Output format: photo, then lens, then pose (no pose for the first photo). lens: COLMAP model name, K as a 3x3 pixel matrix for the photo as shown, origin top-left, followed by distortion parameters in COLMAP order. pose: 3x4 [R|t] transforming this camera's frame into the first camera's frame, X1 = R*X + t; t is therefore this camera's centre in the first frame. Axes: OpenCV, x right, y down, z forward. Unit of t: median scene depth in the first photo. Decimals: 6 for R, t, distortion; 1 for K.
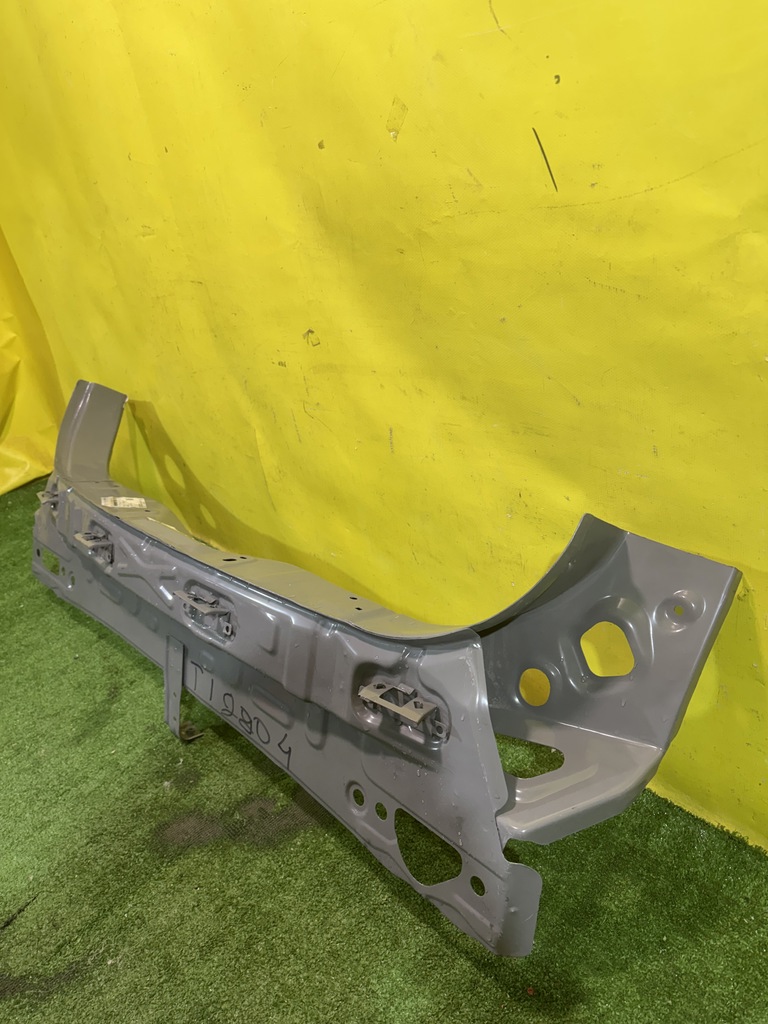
lens RADIAL K [[710.7, 0, 398.6], [0, 710.7, 524.6], [0, 0, 1]] dist [0.001267, -0.004098]
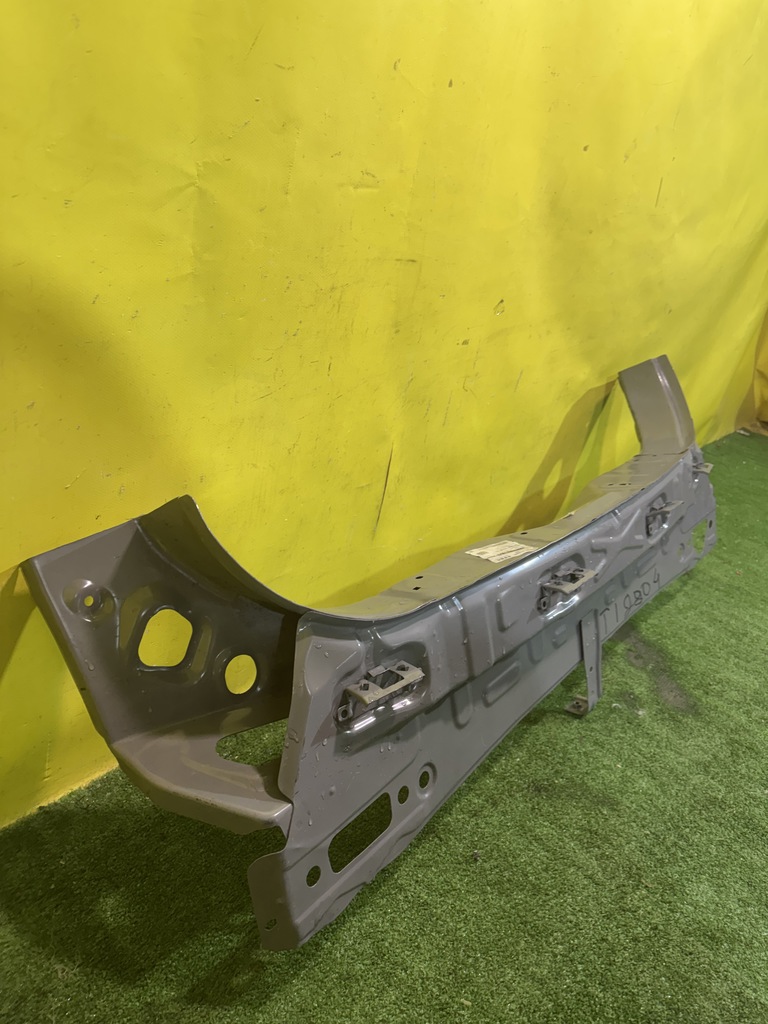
lens RADIAL K [[704.9, 0, 384.0], [0, 704.9, 512.0], [0, 0, 1]] dist [0.043587, -0.056793]
pose [[-0.103324, -0.330597, 0.938099, -1.320406], [0.349920, 0.870774, 0.345411, -0.460145], [-0.931064, 0.363949, 0.025711, 1.347100]]
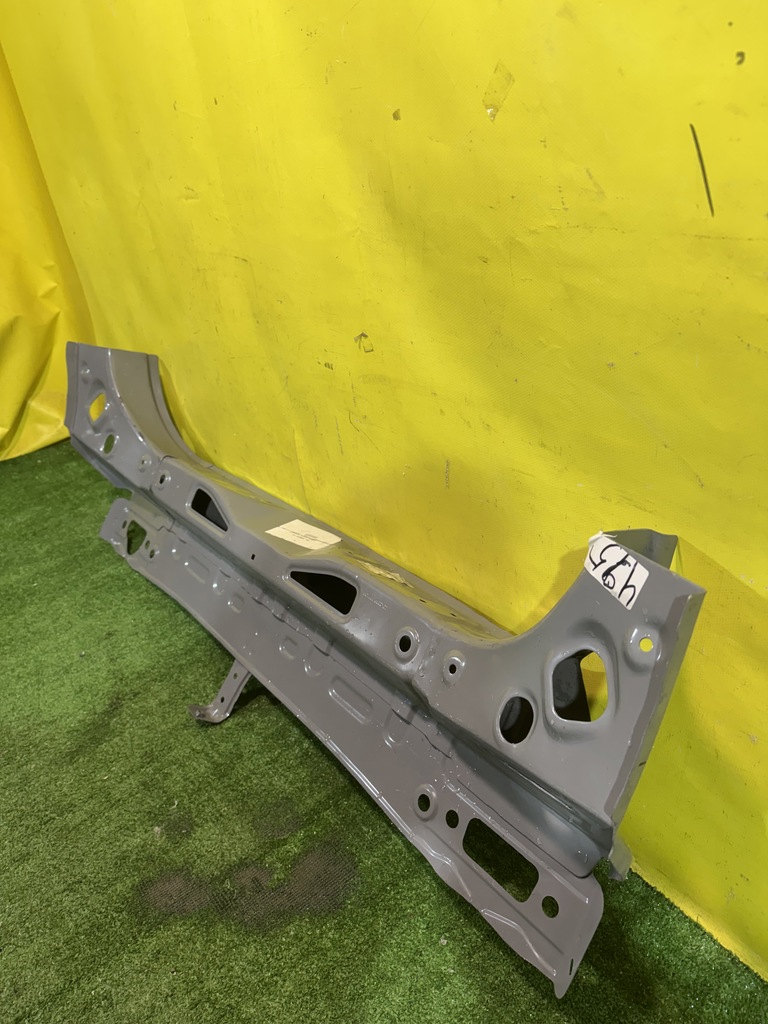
lens RADIAL K [[718.0, 0, 385.3], [0, 718.0, 528.8], [0, 0, 1]] dist [-0.003066, -0.001922]
pose [[0.991830, 0.104824, -0.072698, -0.013896], [-0.099884, 0.992634, 0.068558, -0.112247], [0.079349, -0.060737, 0.994995, 0.151490]]
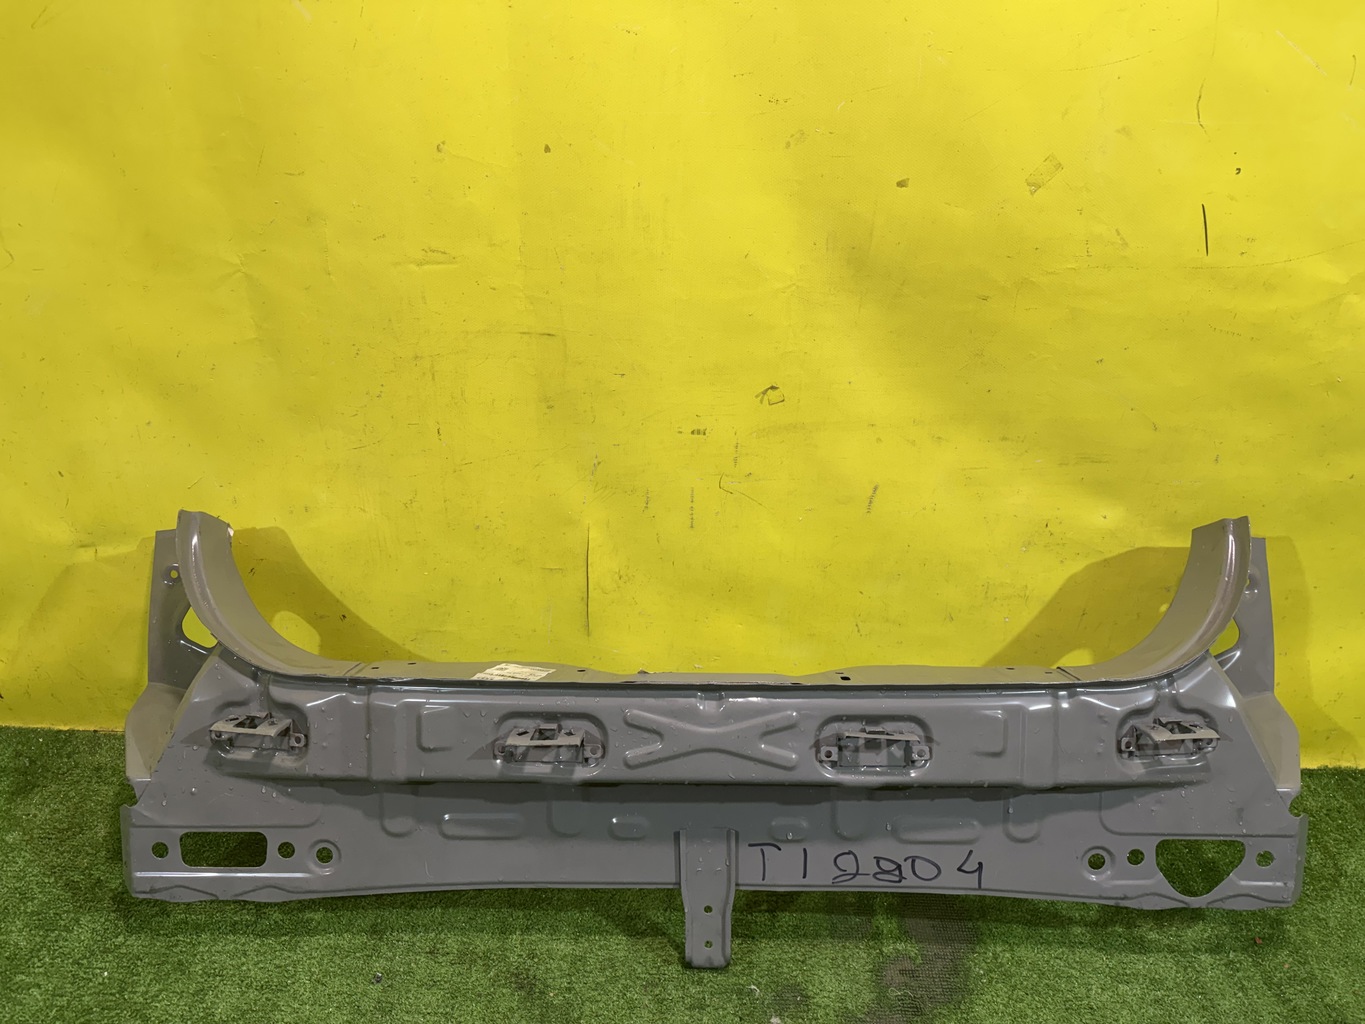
lens RADIAL K [[939.7, 0, 683.3], [0, 939.7, 526.4], [0, 0, 1]] dist [0.043587, -0.056793]
pose [[0.698995, -0.200977, 0.686304, -1.036170], [0.237359, 0.970494, 0.042450, -0.201570], [-0.674586, 0.133228, 0.726074, 0.331453]]
